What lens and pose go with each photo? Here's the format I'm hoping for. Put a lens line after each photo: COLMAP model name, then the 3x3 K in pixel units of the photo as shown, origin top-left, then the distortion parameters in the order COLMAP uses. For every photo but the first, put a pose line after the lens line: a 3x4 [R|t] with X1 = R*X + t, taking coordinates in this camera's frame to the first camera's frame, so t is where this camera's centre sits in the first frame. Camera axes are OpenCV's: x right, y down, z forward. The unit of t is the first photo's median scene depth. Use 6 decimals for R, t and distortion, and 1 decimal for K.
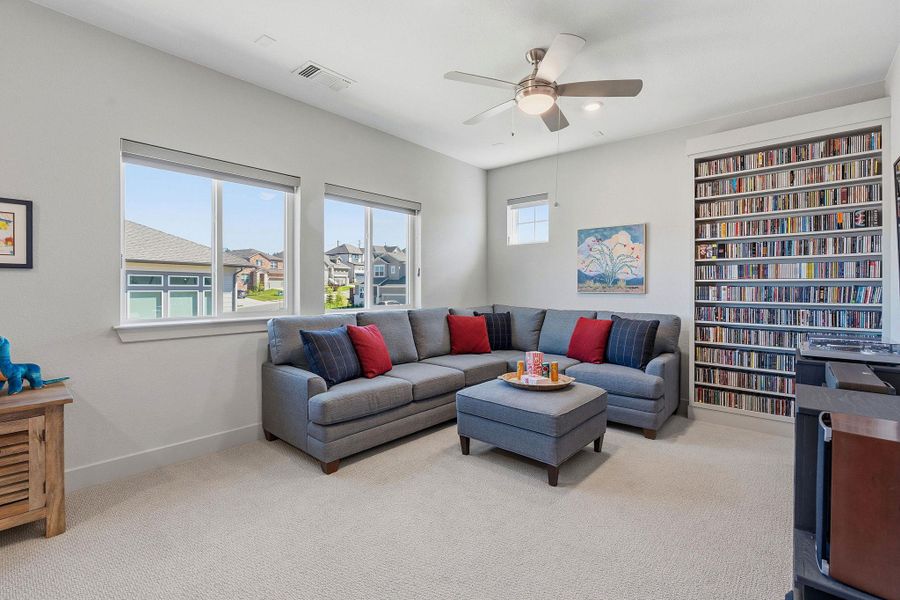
lens RADIAL K [[406.7, 0, 451.8], [0, 406.7, 286.2], [0, 0, 1]] dist [-0.001338, 0.000013]
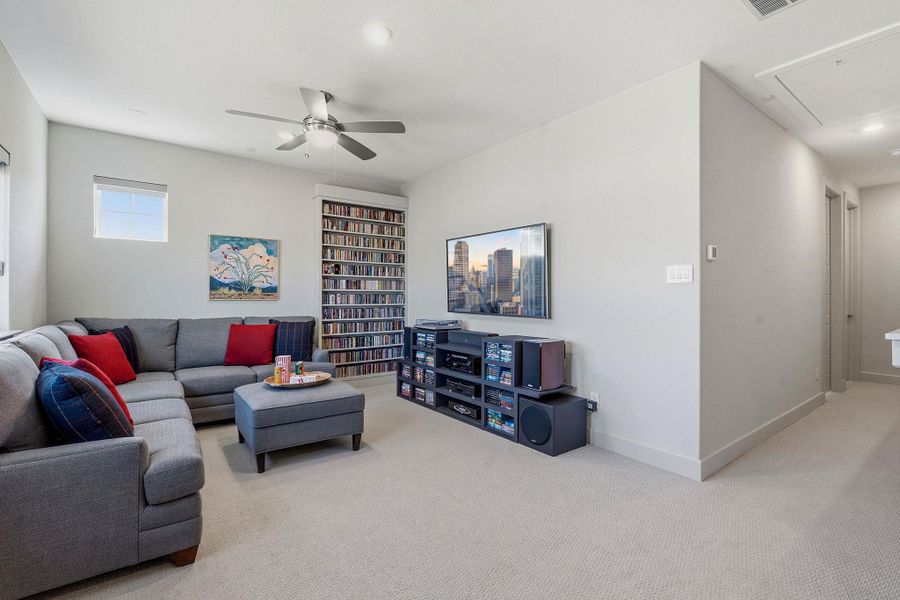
lens RADIAL K [[407.6, 0, 448.8], [0, 407.6, 291.8], [0, 0, 1]] dist [-0.000218, -0.000073]
pose [[0.218168, 0.008897, 0.975871, -0.645004], [-0.006033, 0.999952, -0.007768, 0.000664], [-0.975892, -0.004193, 0.218212, 0.303943]]
